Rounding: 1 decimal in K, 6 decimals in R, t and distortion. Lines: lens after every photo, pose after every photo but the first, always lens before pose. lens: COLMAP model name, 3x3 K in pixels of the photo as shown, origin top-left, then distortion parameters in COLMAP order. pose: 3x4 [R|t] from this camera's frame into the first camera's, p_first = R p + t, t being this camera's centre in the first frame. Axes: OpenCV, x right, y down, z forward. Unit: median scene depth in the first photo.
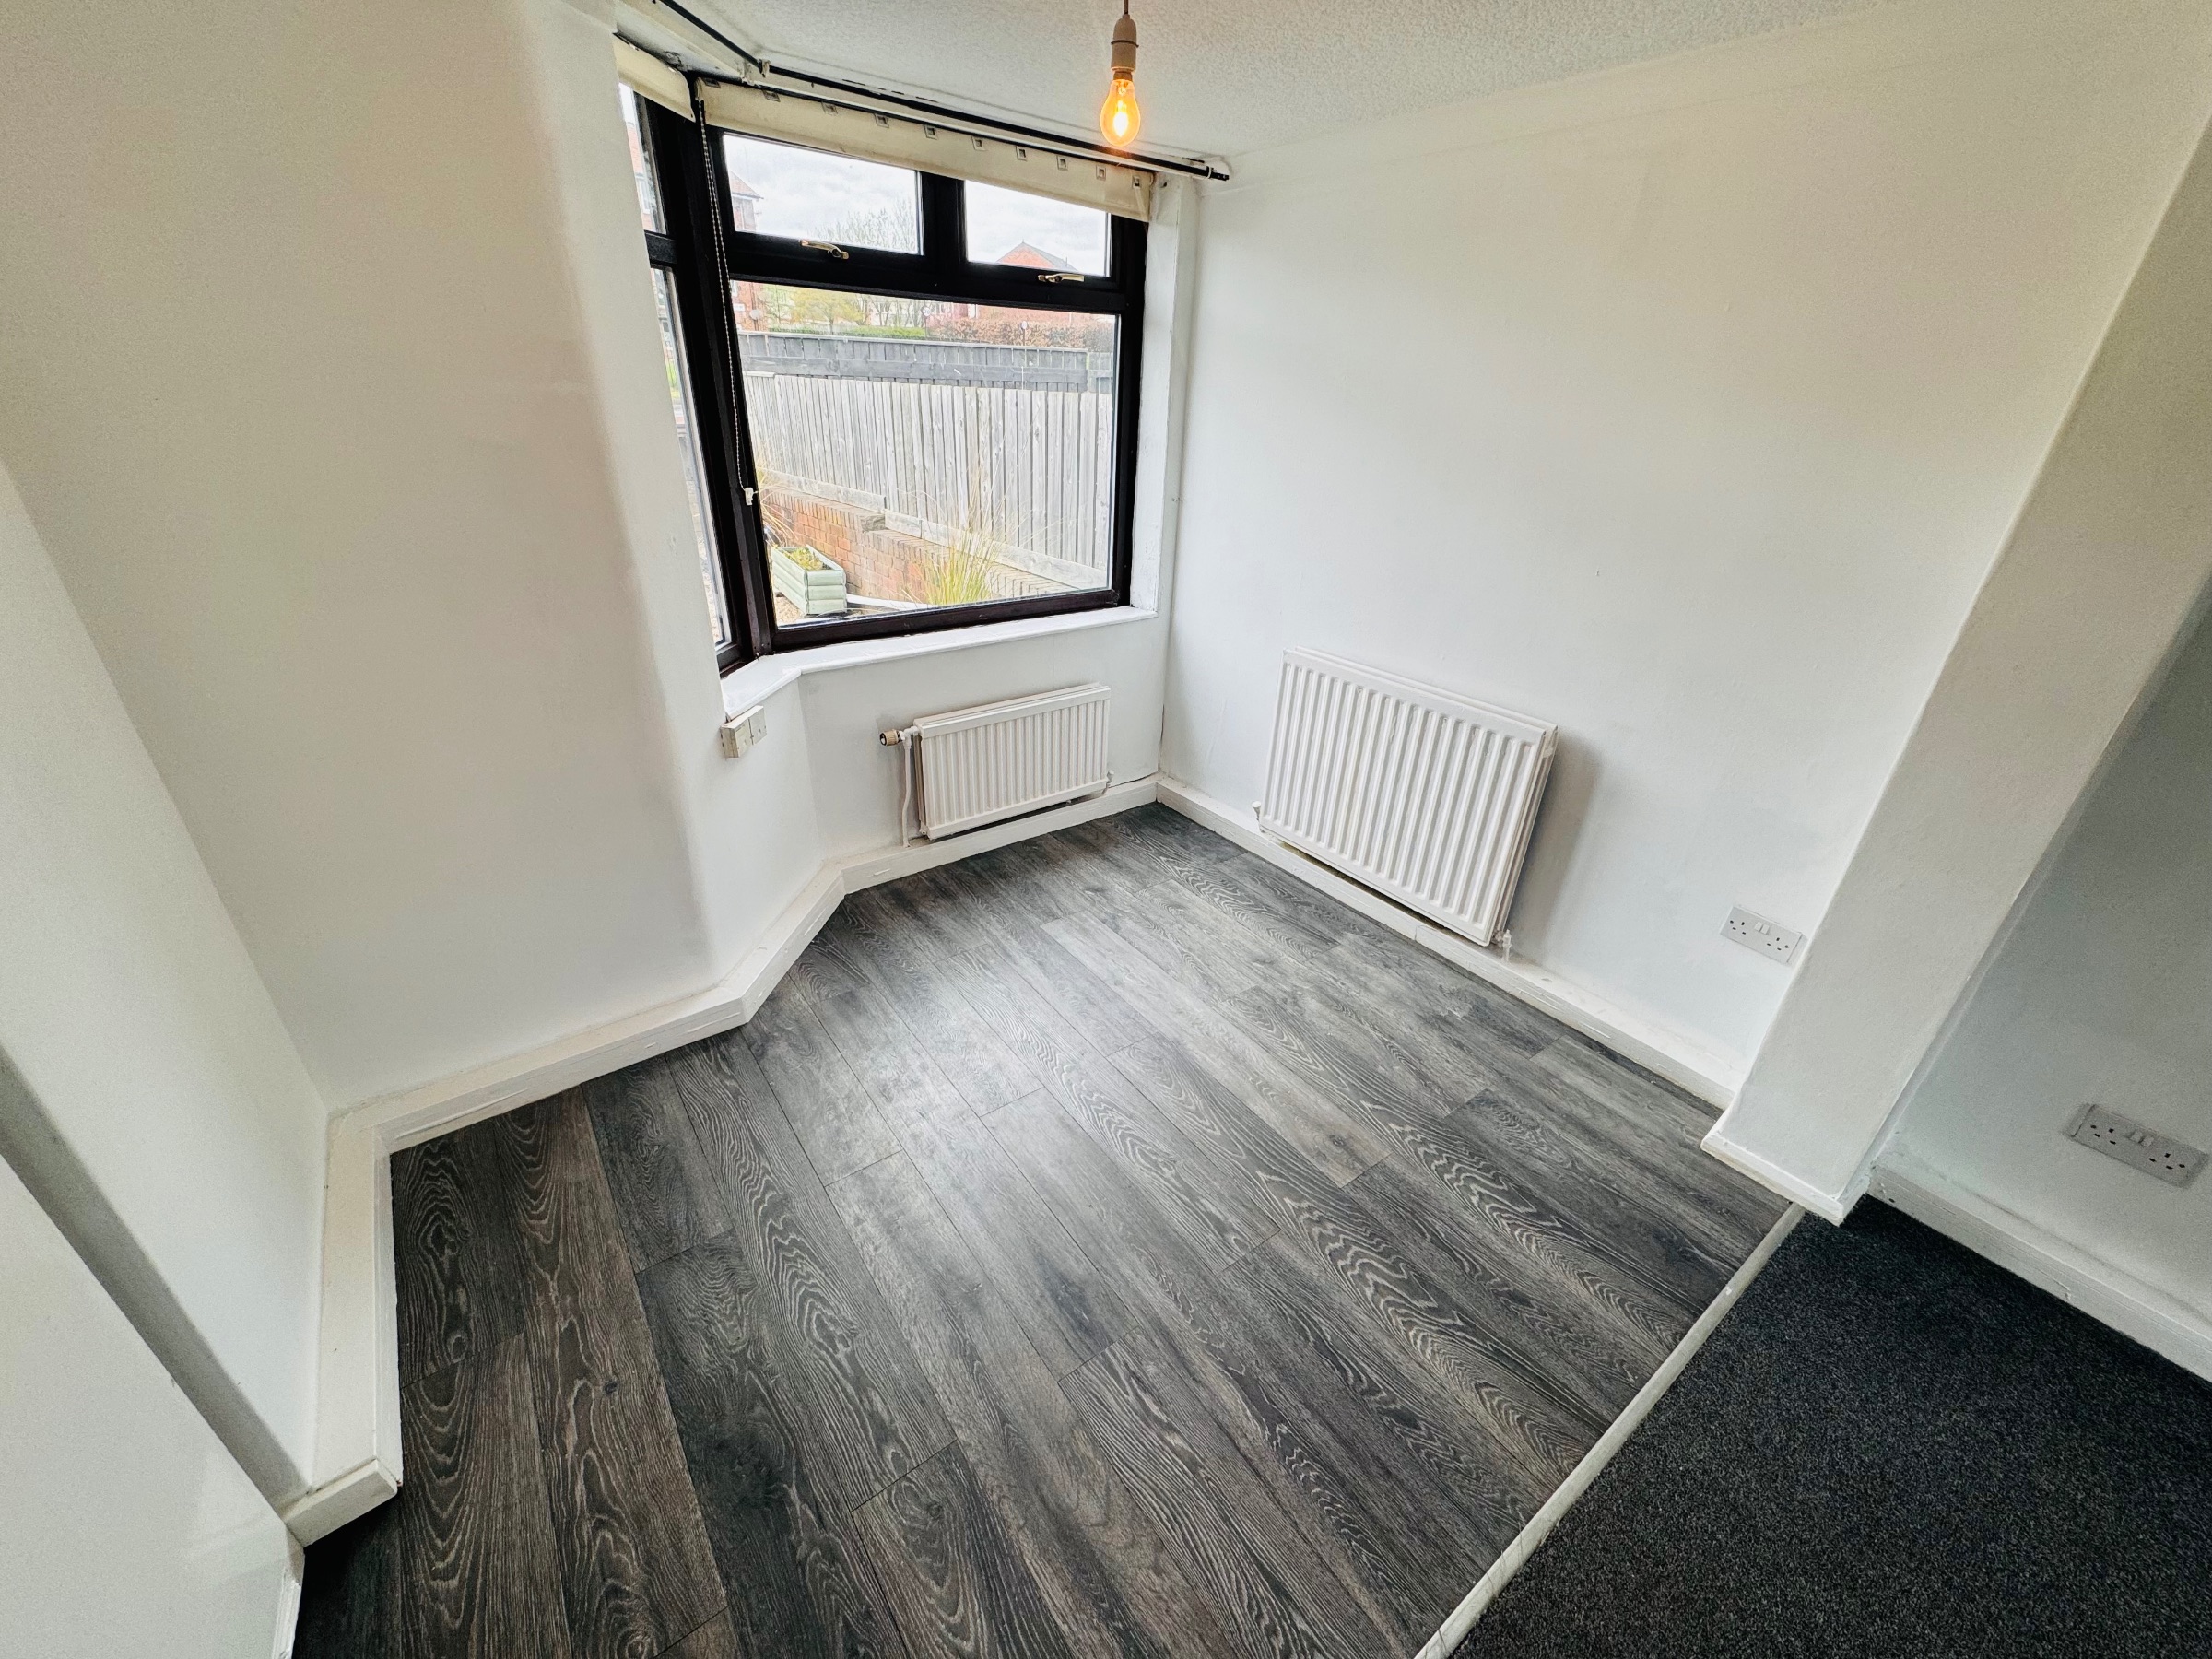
lens RADIAL K [[877.4, 0, 1104.8], [0, 877.4, 825.9], [0, 0, 1]] dist [-0.004495, 0.000795]
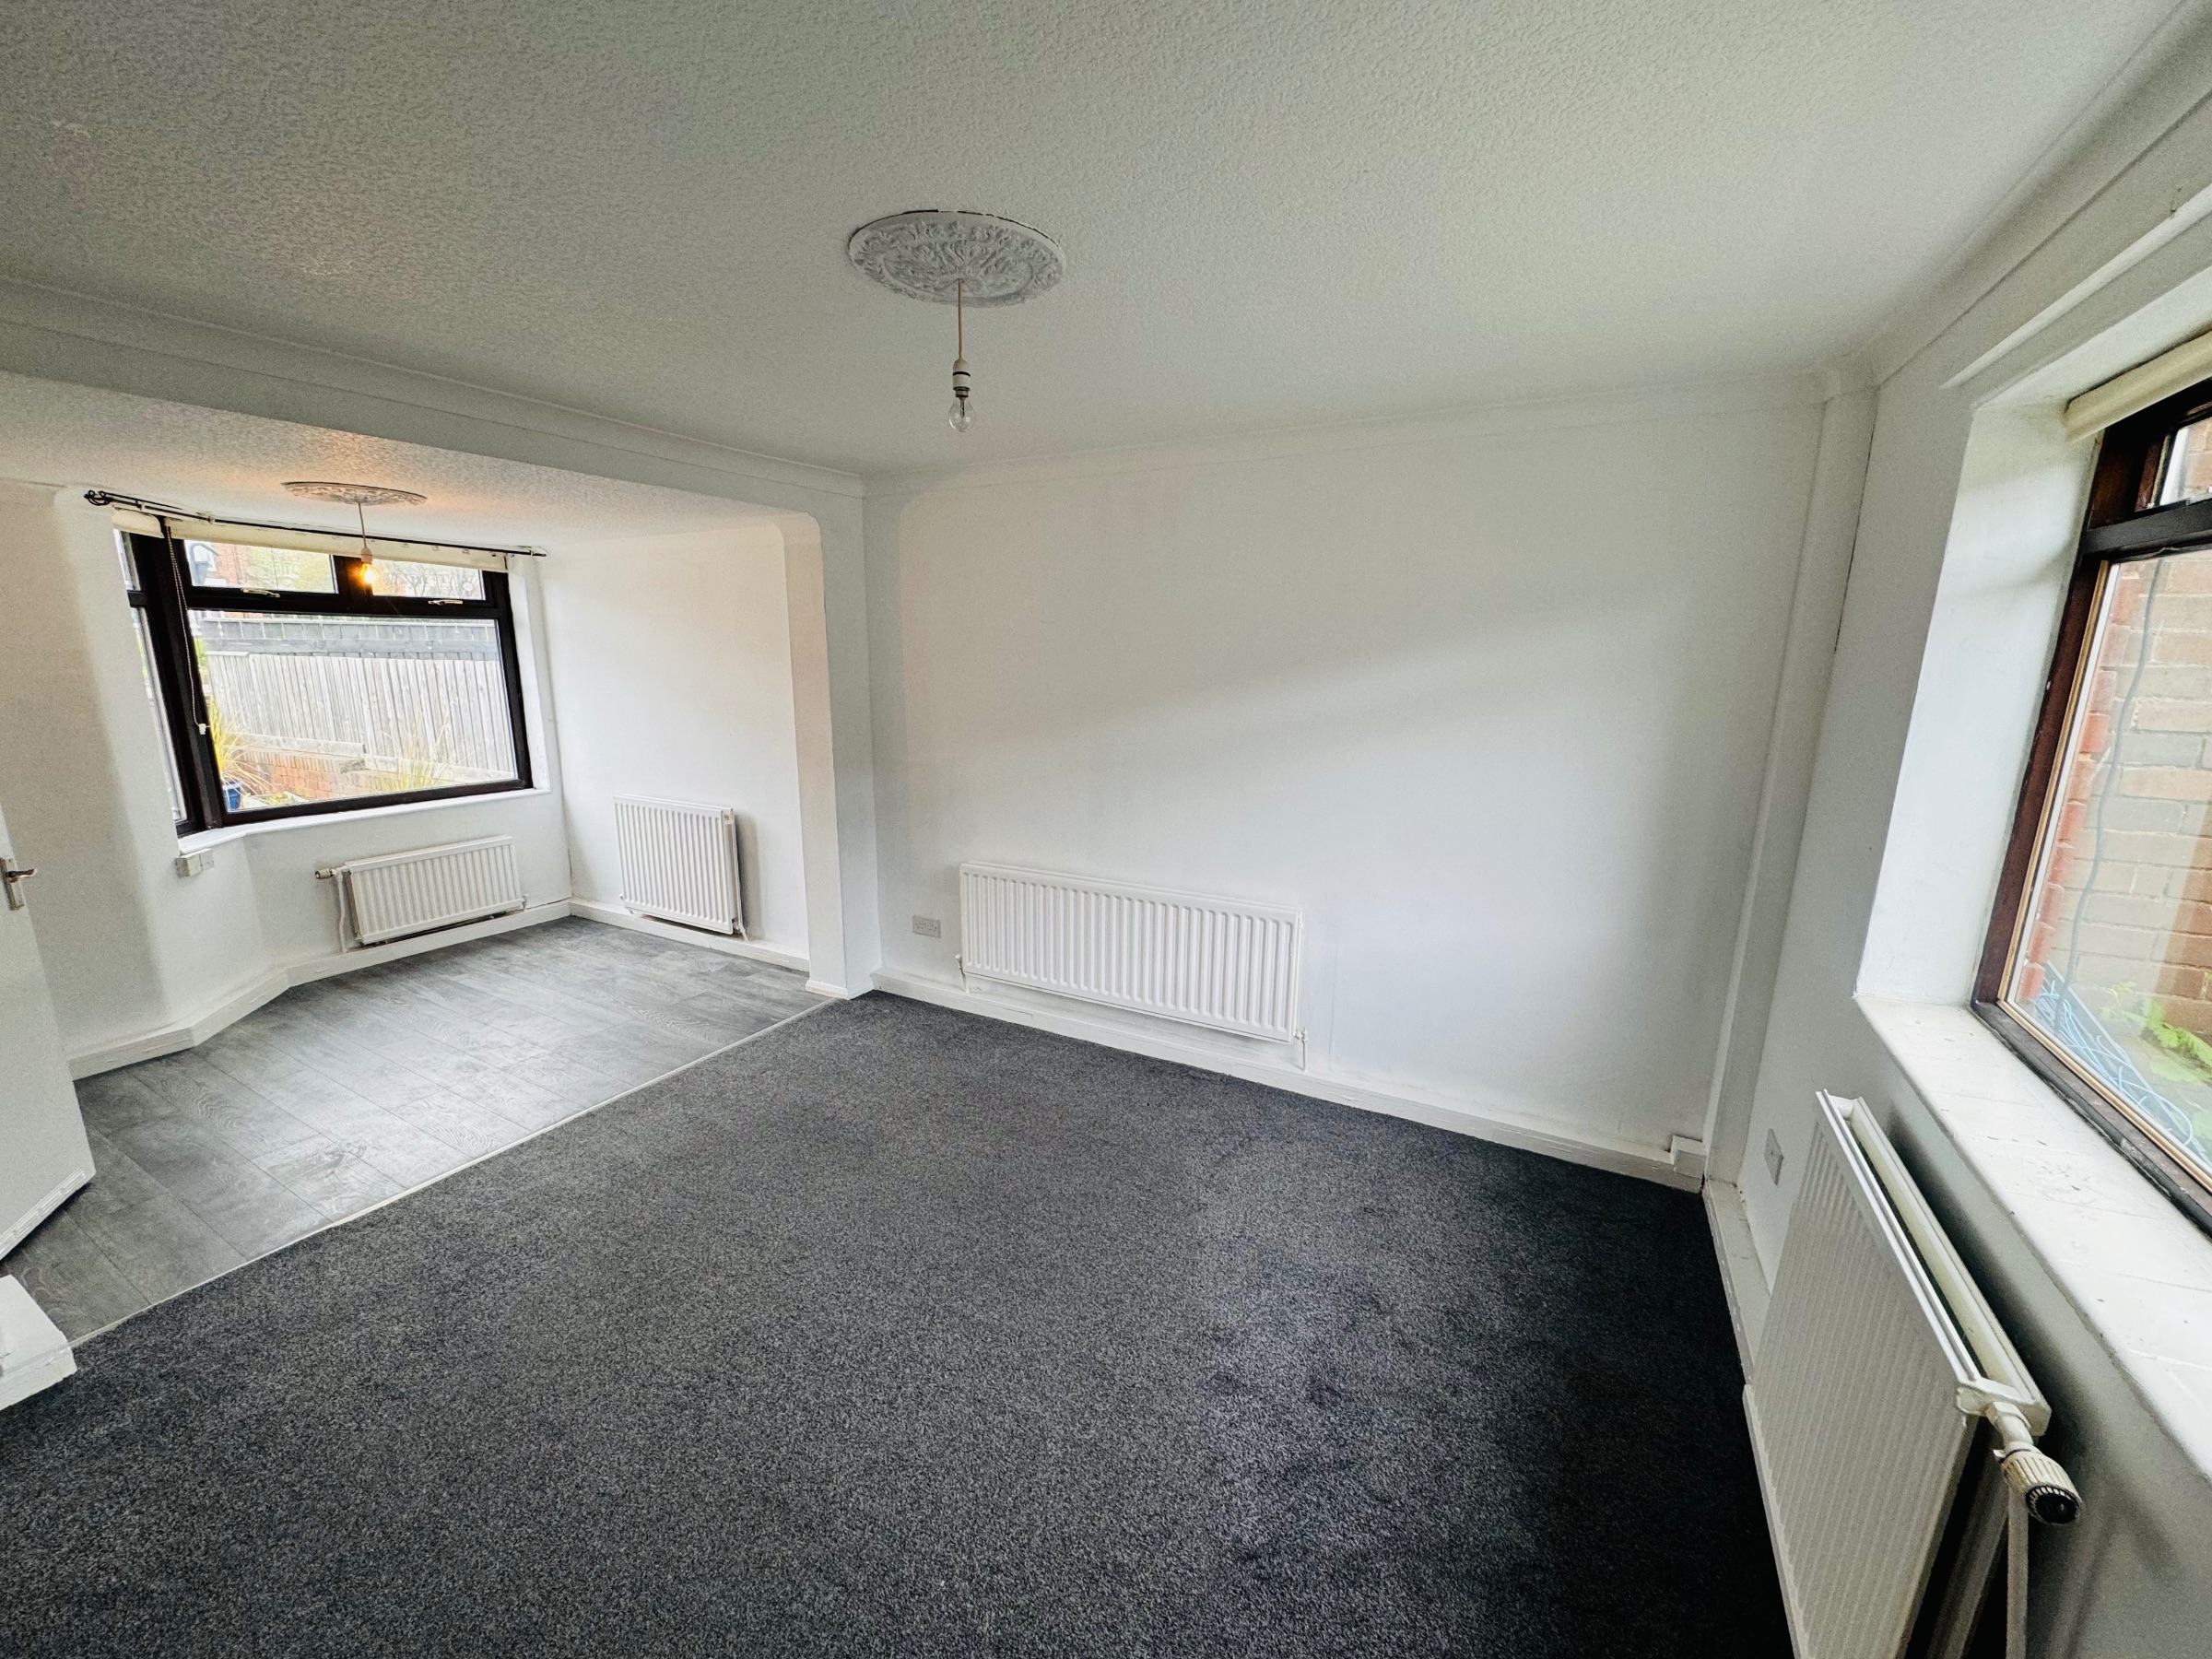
lens RADIAL K [[877.4, 0, 1104.8], [0, 877.4, 825.9], [0, 0, 1]] dist [-0.004495, 0.000795]
pose [[0.910275, -0.107909, 0.399694, 0.475369], [0.206973, 0.954743, -0.213607, 0.515233], [-0.358555, 0.277167, 0.891413, -1.050674]]
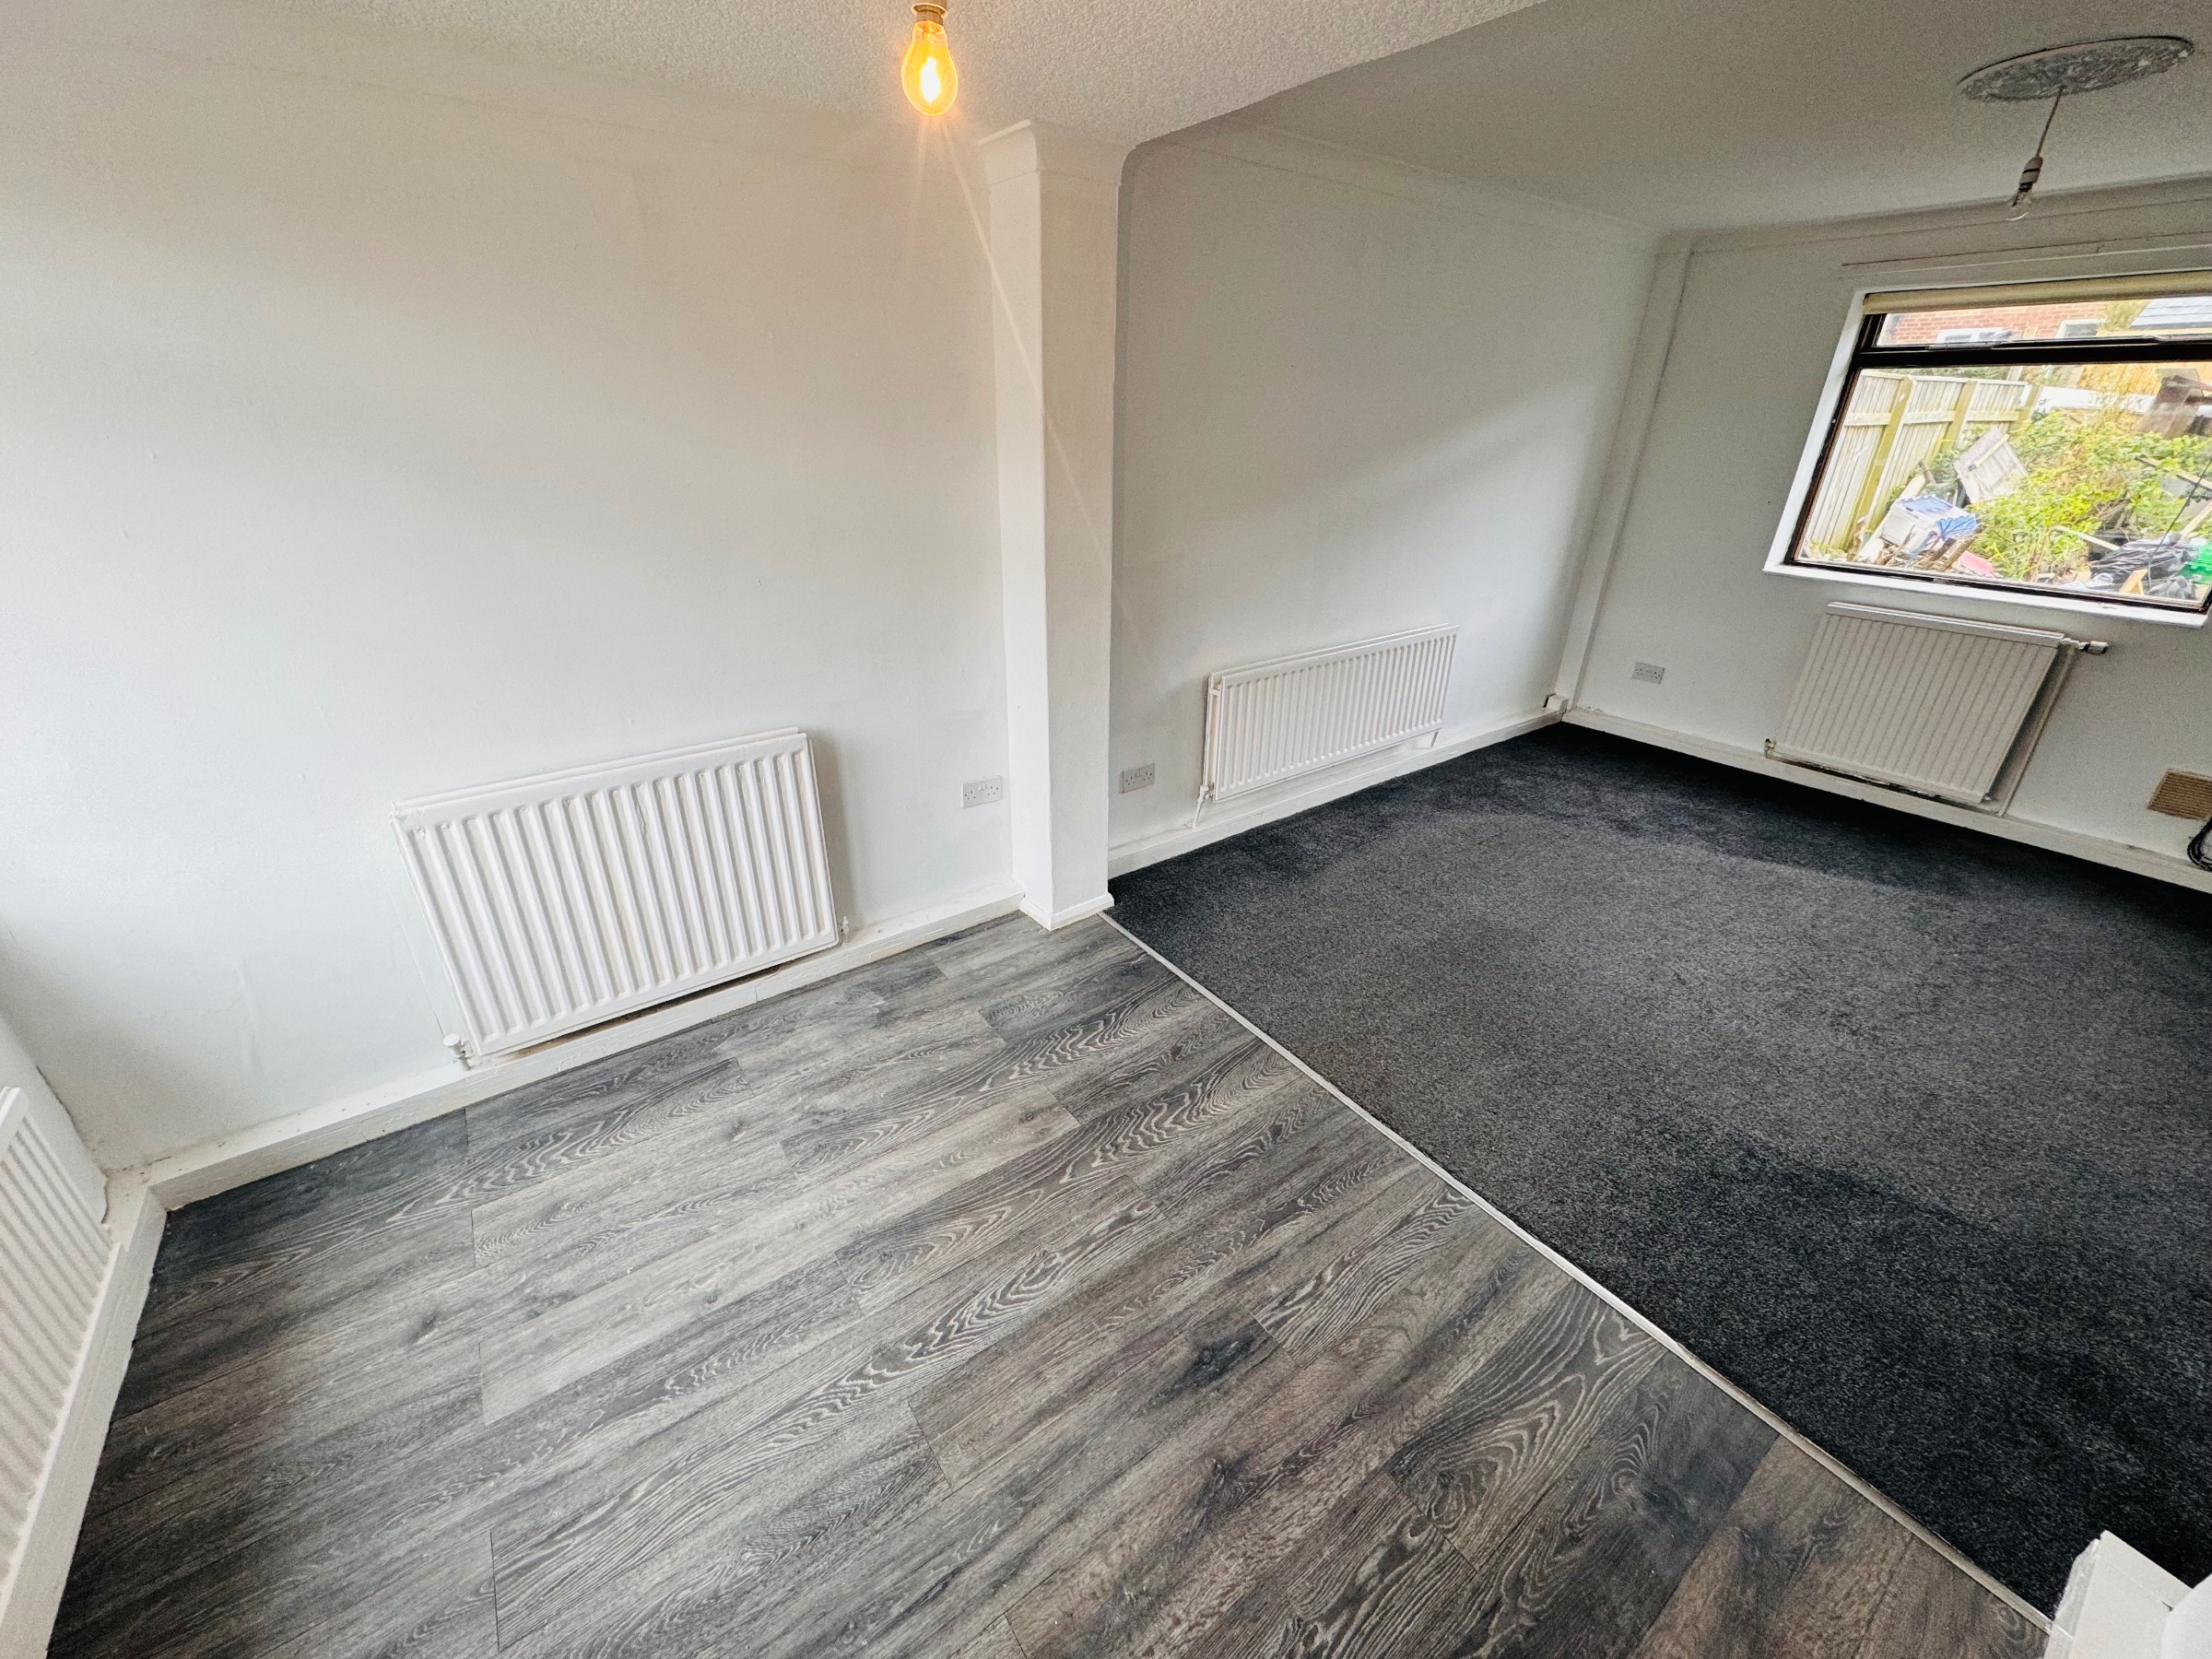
lens RADIAL K [[877.4, 0, 1104.8], [0, 877.4, 825.9], [0, 0, 1]] dist [-0.004495, 0.000795]
pose [[0.011586, -0.456159, 0.889823, -0.455602], [0.444976, 0.799267, 0.403942, -0.273187], [-0.895468, 0.391270, 0.212240, 0.483796]]
